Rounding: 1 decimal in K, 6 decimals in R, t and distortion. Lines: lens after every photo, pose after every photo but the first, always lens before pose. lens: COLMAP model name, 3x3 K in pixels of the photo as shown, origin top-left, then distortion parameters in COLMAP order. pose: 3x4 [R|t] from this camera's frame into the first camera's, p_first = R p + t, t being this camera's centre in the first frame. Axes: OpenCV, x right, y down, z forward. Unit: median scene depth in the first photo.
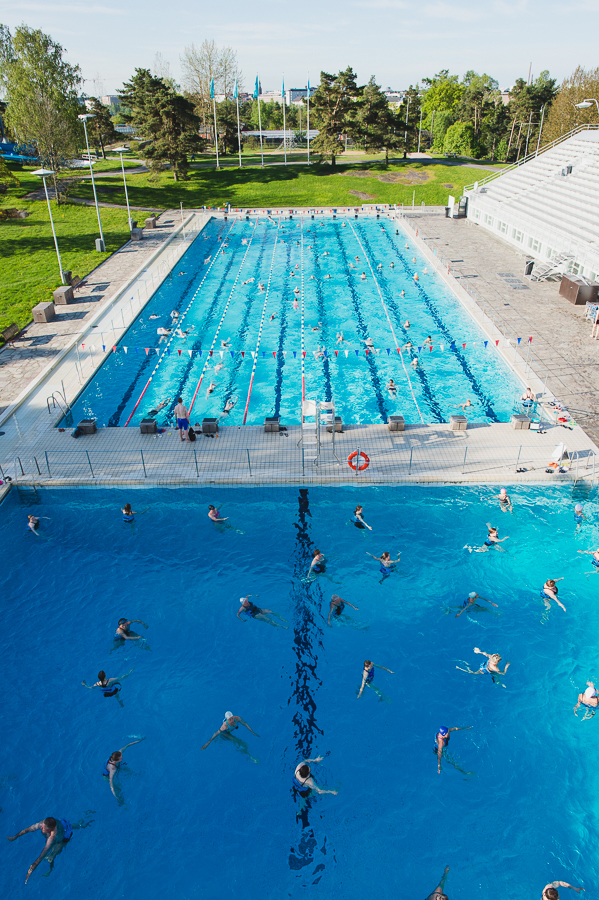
lens RADIAL K [[617.2, 0, 300.1], [0, 617.2, 451.3], [0, 0, 1]] dist [-0.006722, 0.000180]
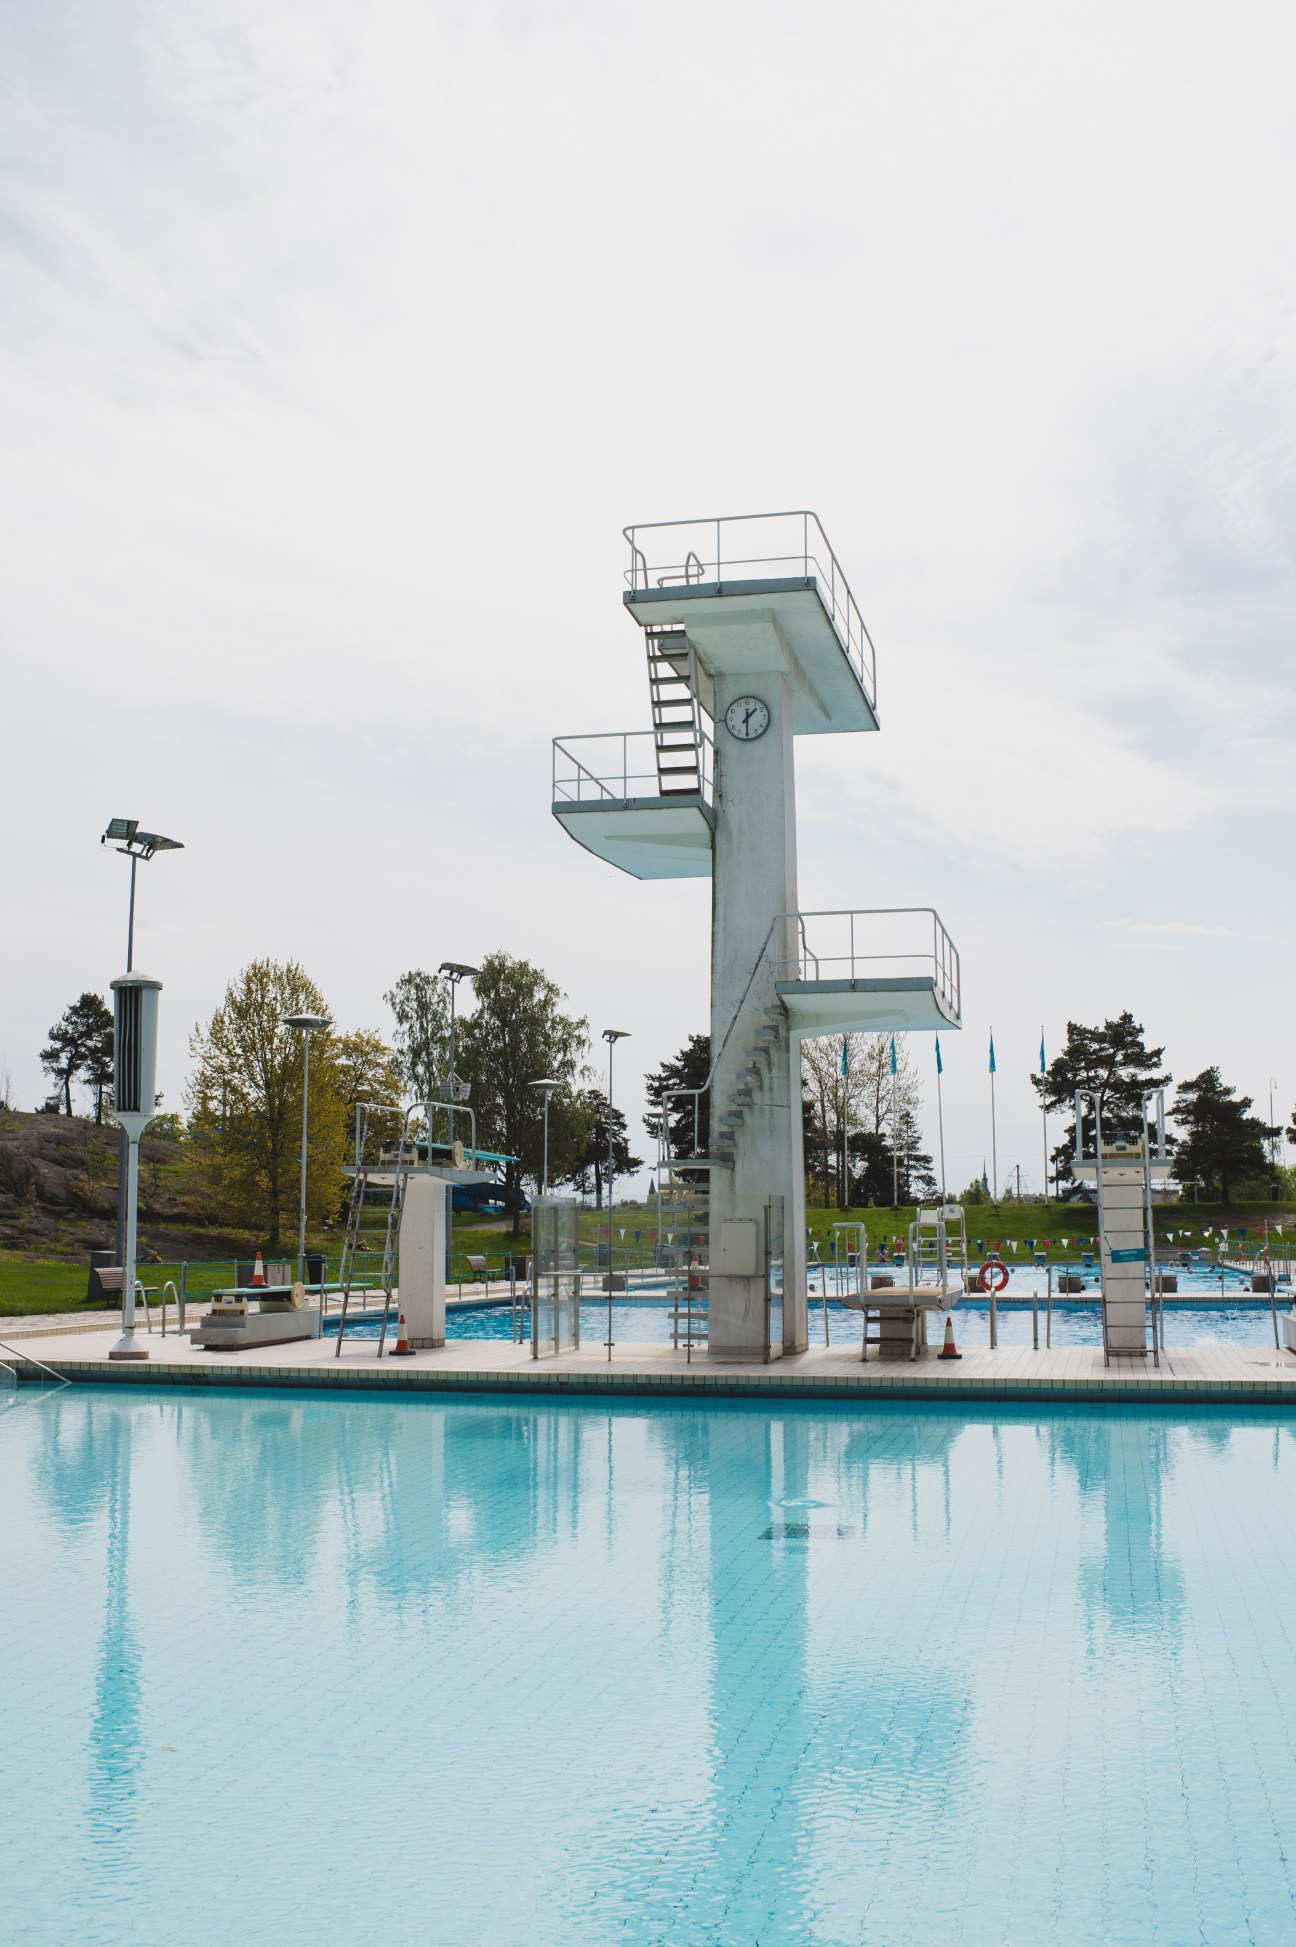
lens RADIAL K [[1946.7, 0, 651.8], [0, 1946.7, 970.5], [0, 0, 1]] dist [-0.014782, 0.000000]
pose [[0.973832, -0.014764, -0.226790, 0.062412], [-0.125437, 0.797214, -0.590521, 0.292500], [0.189519, 0.603516, 0.774500, -0.270899]]
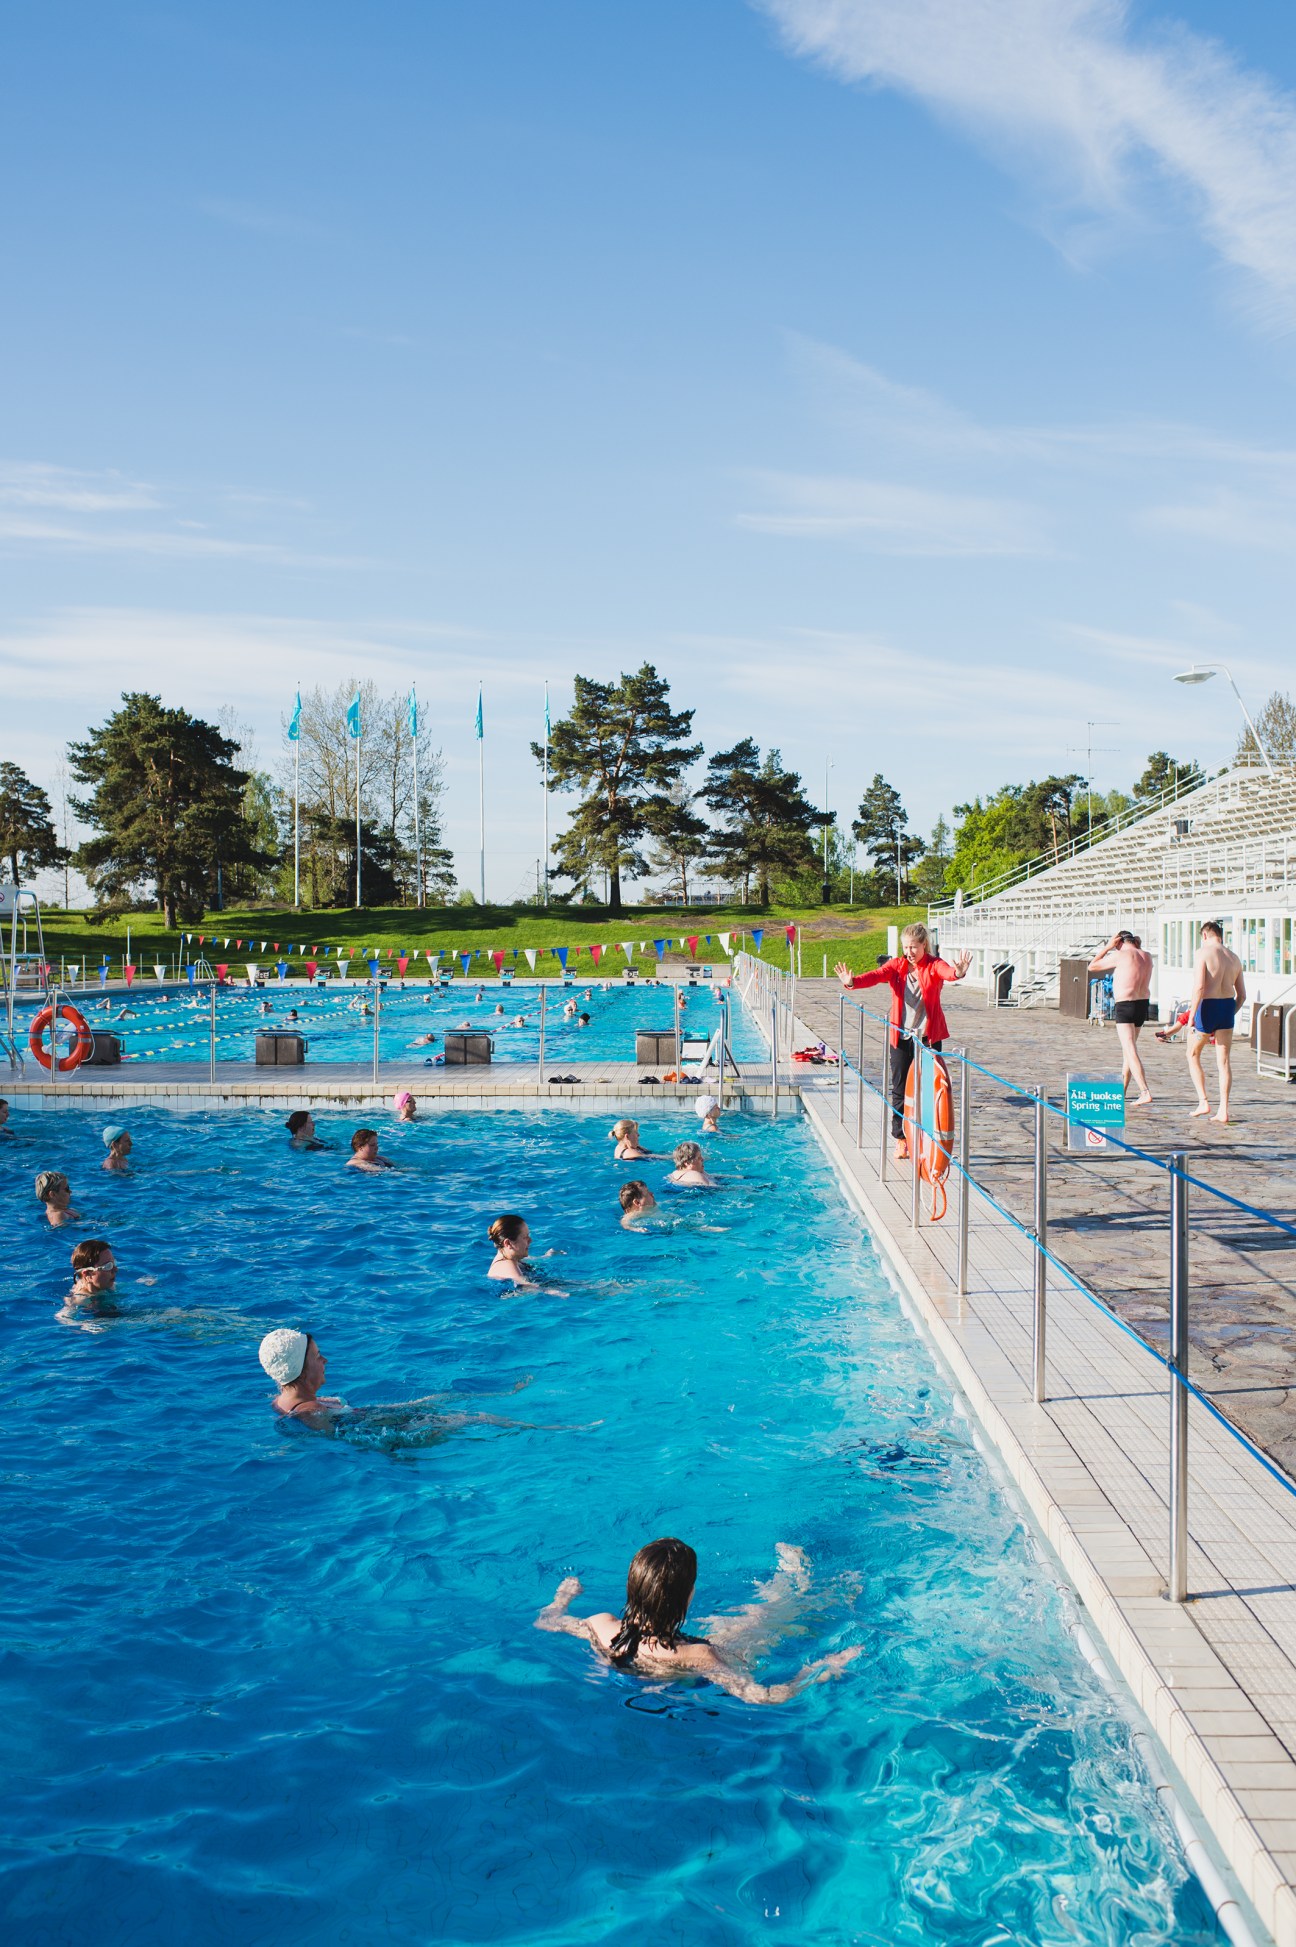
lens RADIAL K [[1946.7, 0, 636.1], [0, 1946.7, 969.7], [0, 0, 1]] dist [-0.014782, 0.000000]
pose [[0.999340, 0.014350, -0.033383, 0.112725], [-0.028611, 0.877116, -0.479426, 0.121937], [0.022401, 0.480065, 0.876947, 0.023974]]
